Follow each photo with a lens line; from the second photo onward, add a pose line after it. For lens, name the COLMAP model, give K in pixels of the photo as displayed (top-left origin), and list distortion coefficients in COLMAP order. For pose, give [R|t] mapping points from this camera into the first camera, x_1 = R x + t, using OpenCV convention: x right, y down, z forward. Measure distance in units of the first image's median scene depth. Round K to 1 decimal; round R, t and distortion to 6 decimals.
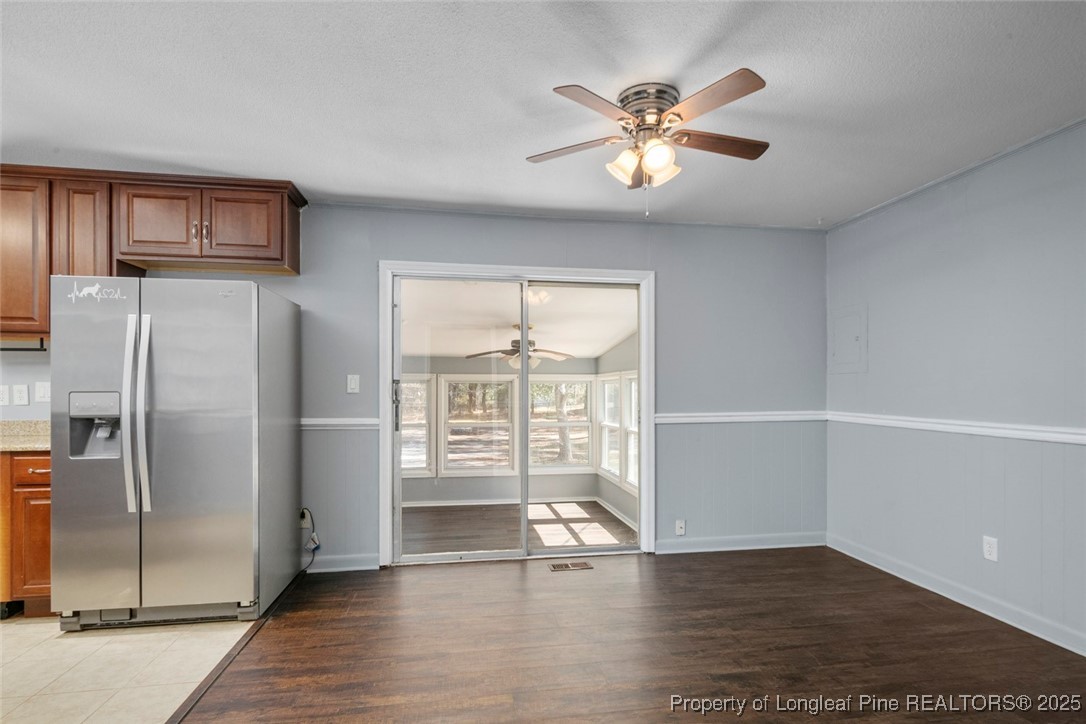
lens RADIAL K [[532.8, 0, 543.8], [0, 532.8, 392.0], [0, 0, 1]] dist [0.001332, -0.000316]
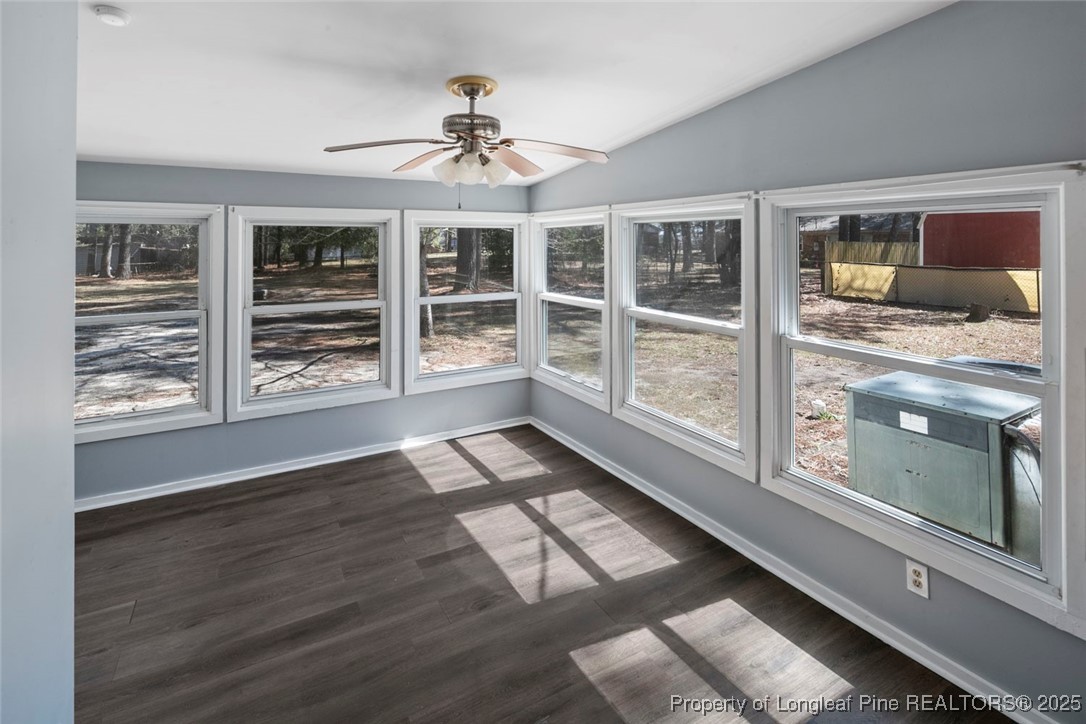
lens RADIAL K [[527.2, 0, 544.7], [0, 527.2, 237.1], [0, 0, 1]] dist [0.000940, -0.000035]
pose [[0.932988, 0.001180, 0.359907, -0.210355], [0.002068, 0.999961, -0.008639, -0.000631], [-0.359903, 0.008804, 0.932948, 0.923165]]
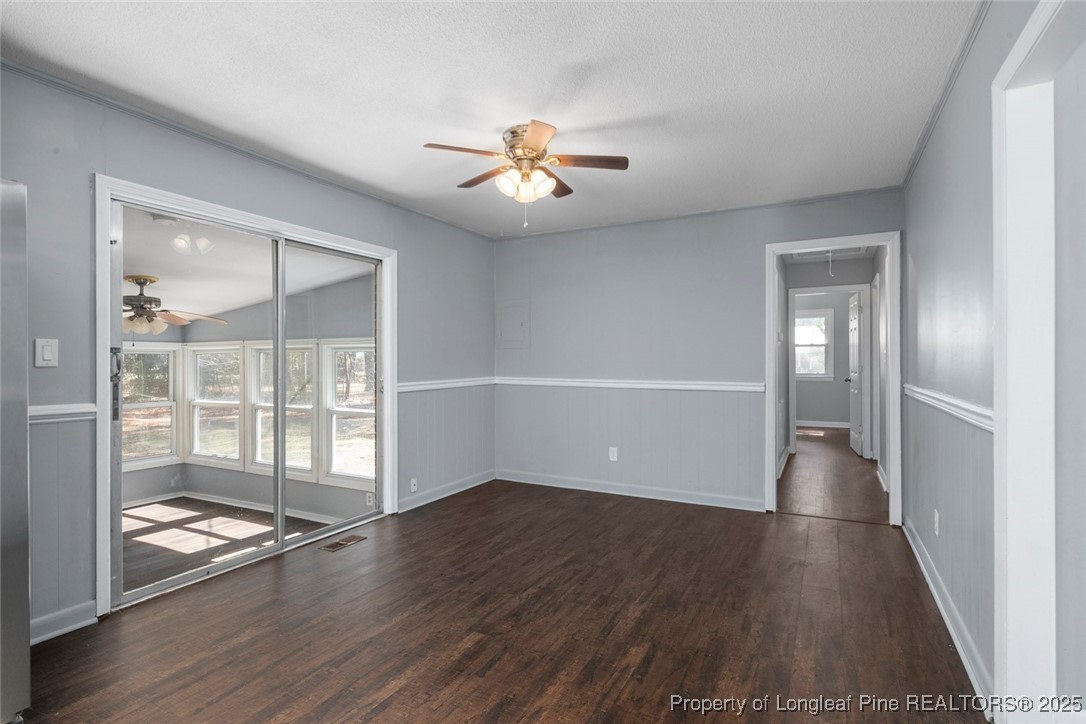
lens RADIAL K [[533.4, 0, 548.3], [0, 533.4, 364.7], [0, 0, 1]] dist [0.000087, -0.000528]
pose [[0.598240, -0.007561, 0.801281, -0.474518], [0.005970, 0.999970, 0.004979, -0.000418], [-0.801295, 0.001805, 0.598267, 0.111399]]
